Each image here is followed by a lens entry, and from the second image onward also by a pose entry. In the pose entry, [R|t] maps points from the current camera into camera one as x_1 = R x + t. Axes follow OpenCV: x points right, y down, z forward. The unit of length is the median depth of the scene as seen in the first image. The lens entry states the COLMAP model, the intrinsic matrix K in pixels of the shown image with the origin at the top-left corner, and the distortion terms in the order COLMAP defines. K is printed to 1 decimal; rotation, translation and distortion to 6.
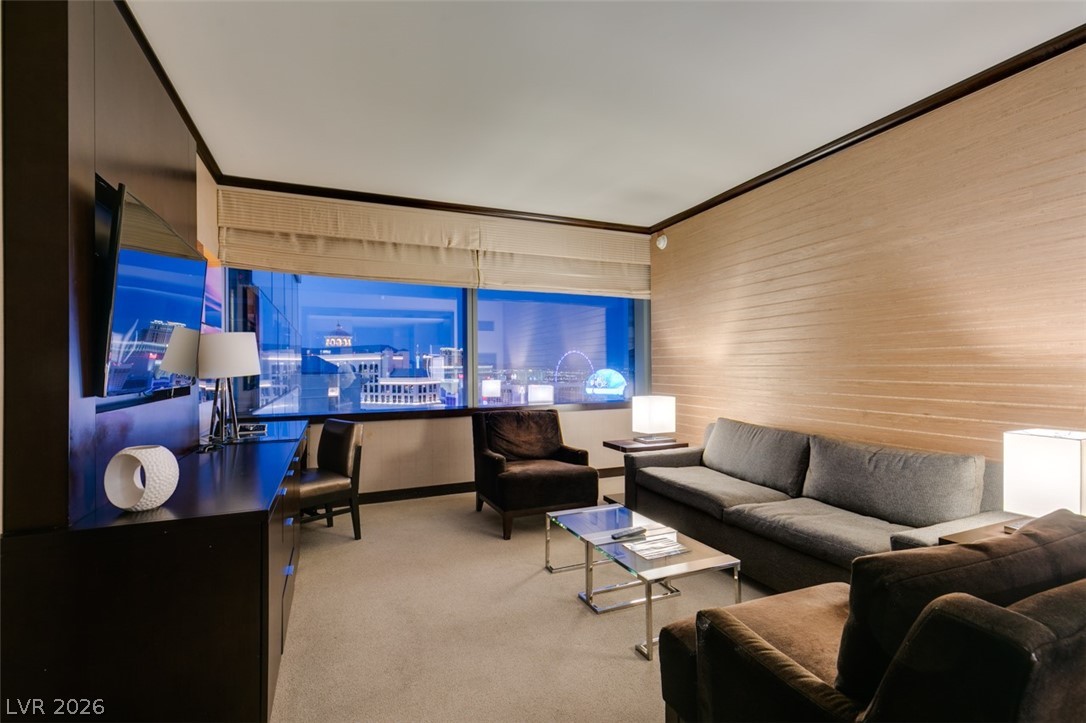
lens RADIAL K [[483.9, 0, 536.2], [0, 483.9, 363.8], [0, 0, 1]] dist [0.001446, -0.000664]
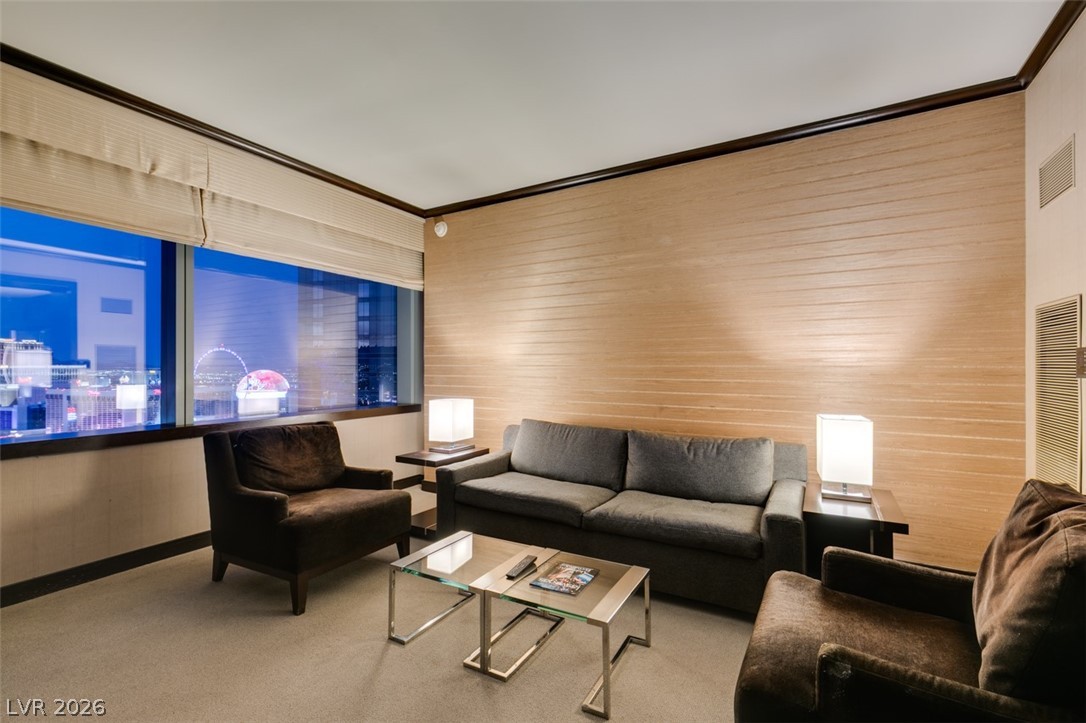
lens RADIAL K [[483.9, 0, 539.0], [0, 483.9, 366.3], [0, 0, 1]] dist [0.001446, -0.000664]
pose [[0.790713, 0.008207, 0.612132, -0.197478], [-0.009756, 0.999952, -0.000804, 0.006518], [-0.612109, -0.005337, 0.790755, 0.225825]]
